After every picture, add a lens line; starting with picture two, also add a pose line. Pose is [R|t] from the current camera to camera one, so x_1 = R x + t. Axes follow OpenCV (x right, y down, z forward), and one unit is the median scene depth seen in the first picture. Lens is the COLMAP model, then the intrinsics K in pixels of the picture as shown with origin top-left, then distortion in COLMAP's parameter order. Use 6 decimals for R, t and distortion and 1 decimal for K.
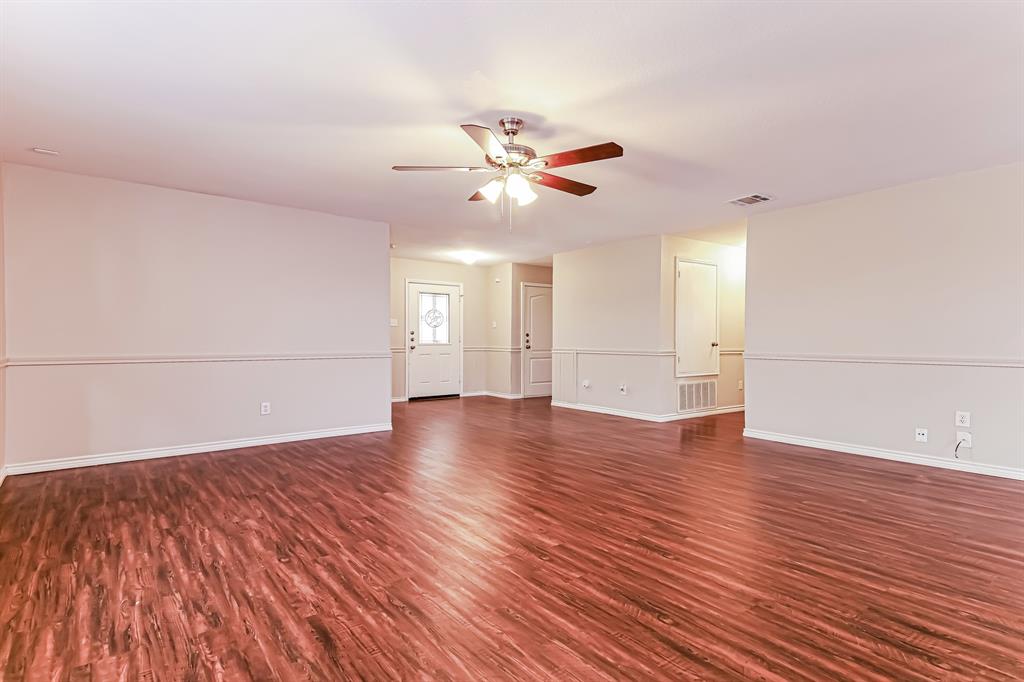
lens RADIAL K [[507.5, 0, 512.0], [0, 507.5, 341.0], [0, 0, 1]] dist [0.001443, 0.000326]
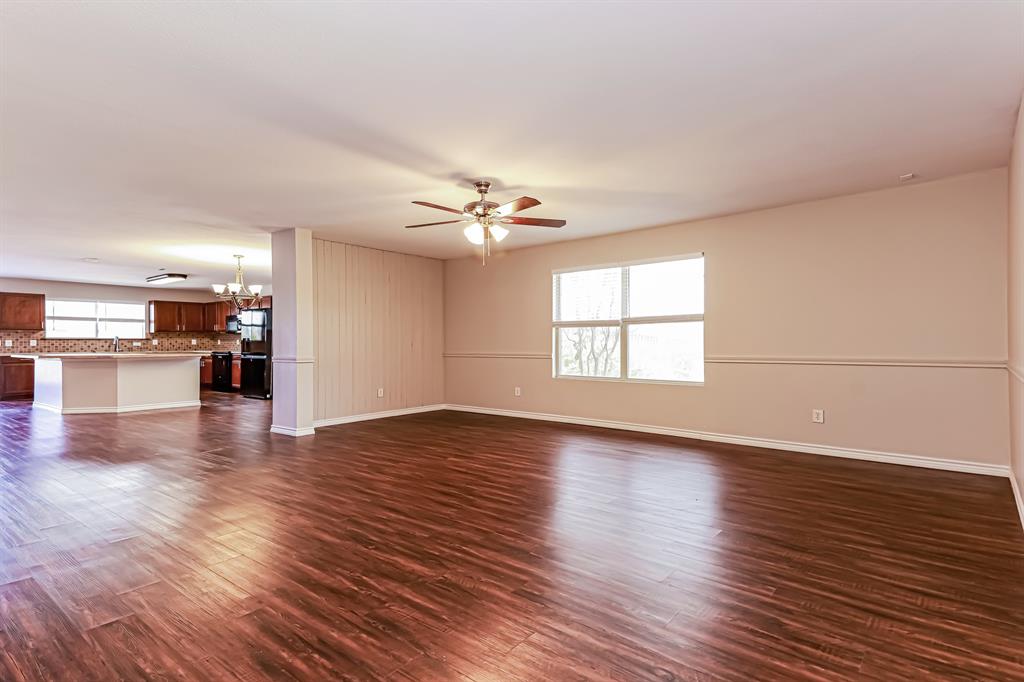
lens RADIAL K [[507.5, 0, 512.0], [0, 507.5, 341.0], [0, 0, 1]] dist [0.001443, 0.000326]
pose [[-0.974339, 0.003860, -0.225054, 0.193912], [0.005959, 0.999945, -0.008647, 0.006755], [0.225009, -0.009767, -0.974308, 1.985963]]
